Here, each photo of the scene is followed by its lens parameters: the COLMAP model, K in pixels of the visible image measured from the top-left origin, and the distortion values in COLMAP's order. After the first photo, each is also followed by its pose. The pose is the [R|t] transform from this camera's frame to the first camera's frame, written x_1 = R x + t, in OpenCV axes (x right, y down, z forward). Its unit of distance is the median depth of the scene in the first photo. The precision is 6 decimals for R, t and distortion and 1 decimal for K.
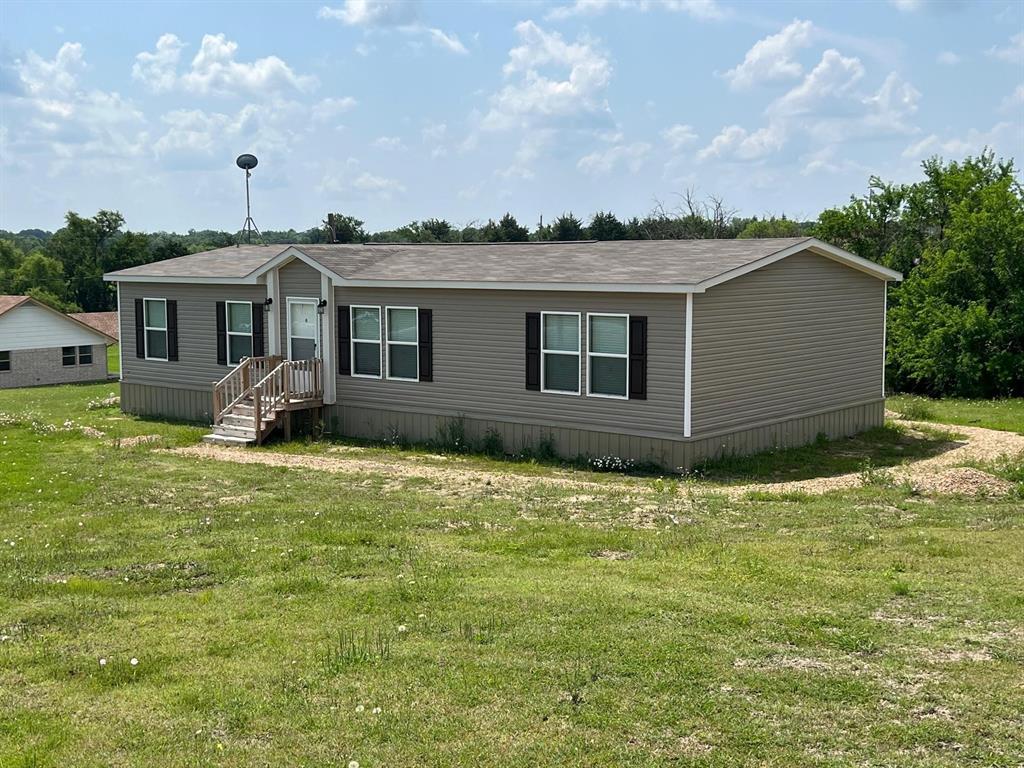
lens RADIAL K [[1286.1, 0, 516.6], [0, 1286.1, 382.8], [0, 0, 1]] dist [0.106910, 0.000000]
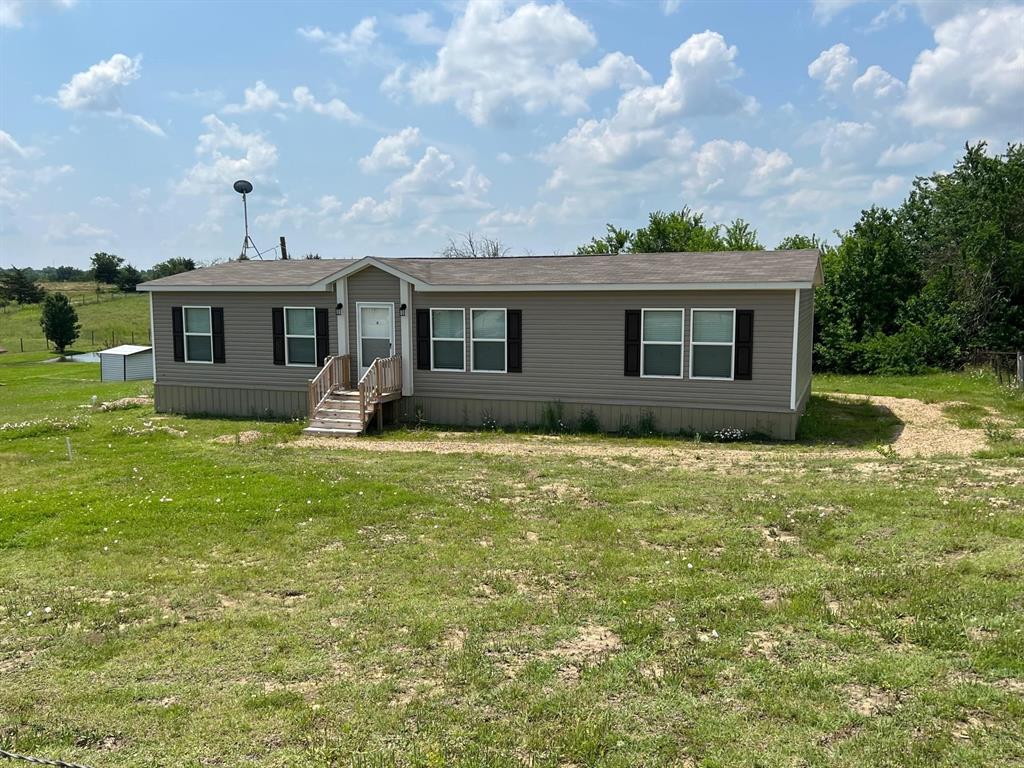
lens RADIAL K [[902.9, 0, 508.2], [0, 902.9, 393.6], [0, 0, 1]] dist [0.052446, -0.041485]
pose [[0.950419, -0.037754, 0.308671, -0.301998], [0.032535, 0.999228, 0.022039, -0.000089], [-0.309265, -0.010904, 0.950913, 0.215371]]
